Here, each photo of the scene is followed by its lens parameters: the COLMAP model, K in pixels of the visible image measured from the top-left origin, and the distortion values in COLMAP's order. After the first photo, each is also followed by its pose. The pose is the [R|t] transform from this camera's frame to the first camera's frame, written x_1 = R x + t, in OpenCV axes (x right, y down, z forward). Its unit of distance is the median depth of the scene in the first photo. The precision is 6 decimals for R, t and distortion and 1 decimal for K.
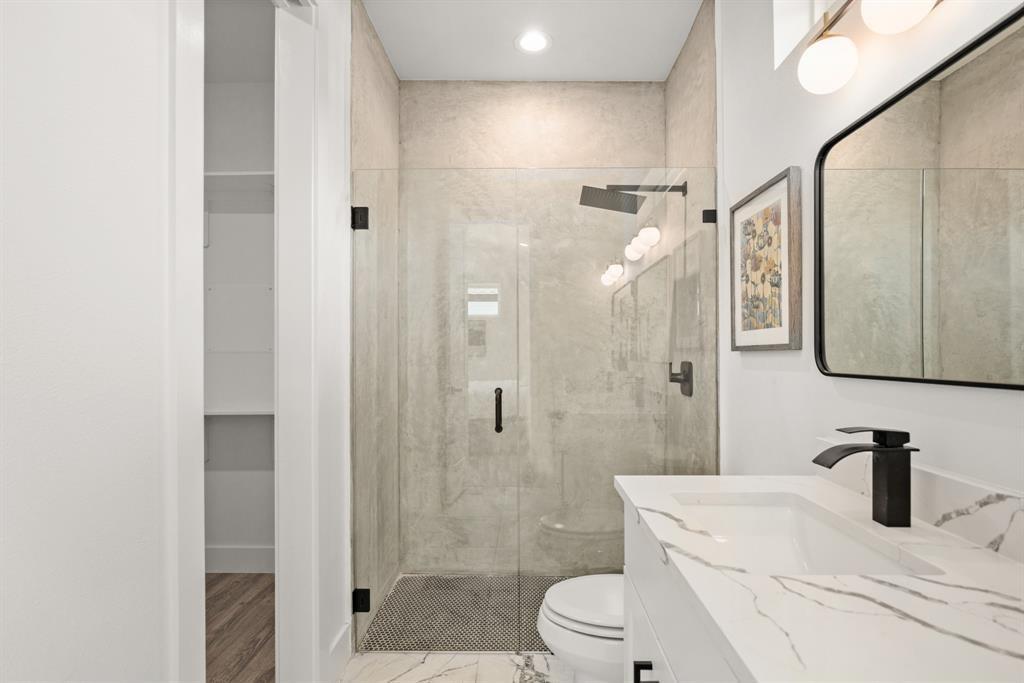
lens RADIAL K [[507.2, 0, 529.9], [0, 507.2, 349.7], [0, 0, 1]] dist [-0.007897, 0.003483]
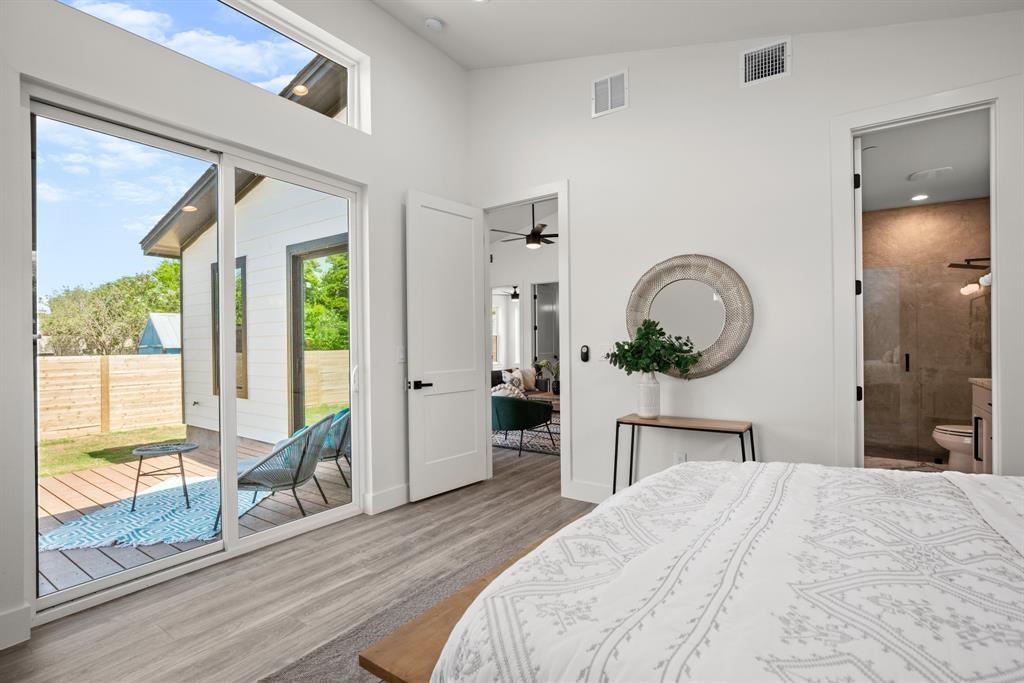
lens RADIAL K [[477.1, 0, 521.8], [0, 477.1, 344.8], [0, 0, 1]] dist [-0.020966, 0.006568]
pose [[0.823681, -0.004460, -0.567036, -0.243756], [0.011002, 0.999907, 0.008116, -0.006200], [0.566947, -0.012924, 0.823653, -1.563631]]
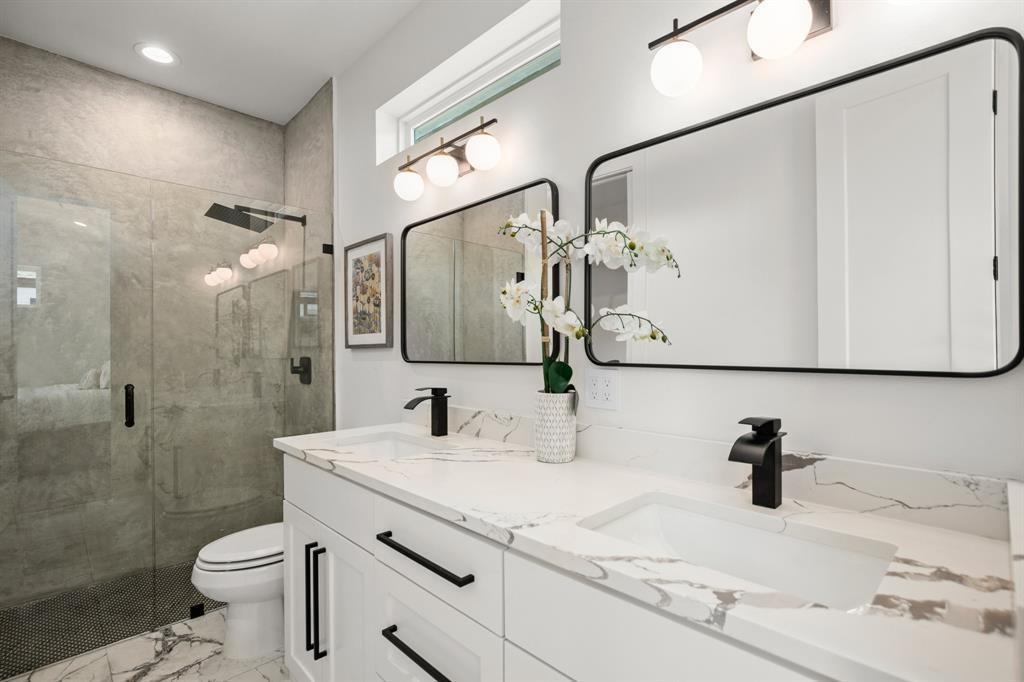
lens RADIAL K [[477.1, 0, 518.8], [0, 477.1, 346.7], [0, 0, 1]] dist [-0.020966, 0.006568]
pose [[0.705504, -0.000015, 0.708706, -0.147854], [0.002162, 0.999995, -0.002131, 0.001216], [-0.708703, 0.003035, 0.705501, -0.204840]]
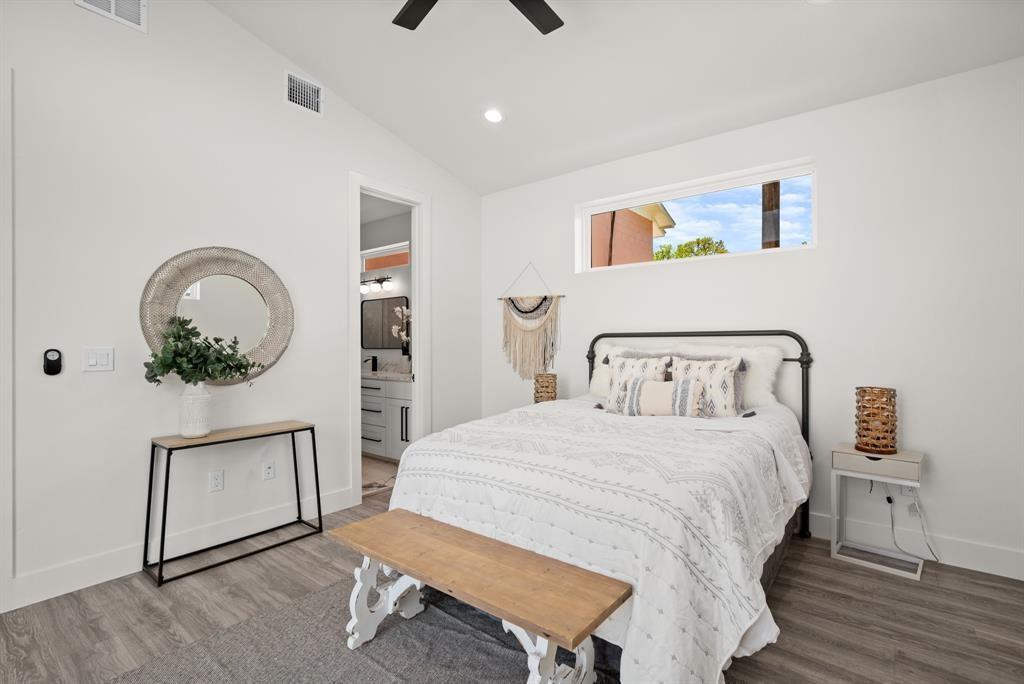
lens RADIAL K [[477.1, 0, 512.1], [0, 477.1, 343.2], [0, 0, 1]] dist [-0.020966, 0.006568]
pose [[0.628193, -0.000051, 0.778057, -1.055230], [-0.000840, 0.999999, 0.000744, -0.002757], [-0.778057, -0.001121, 0.628193, -1.517762]]
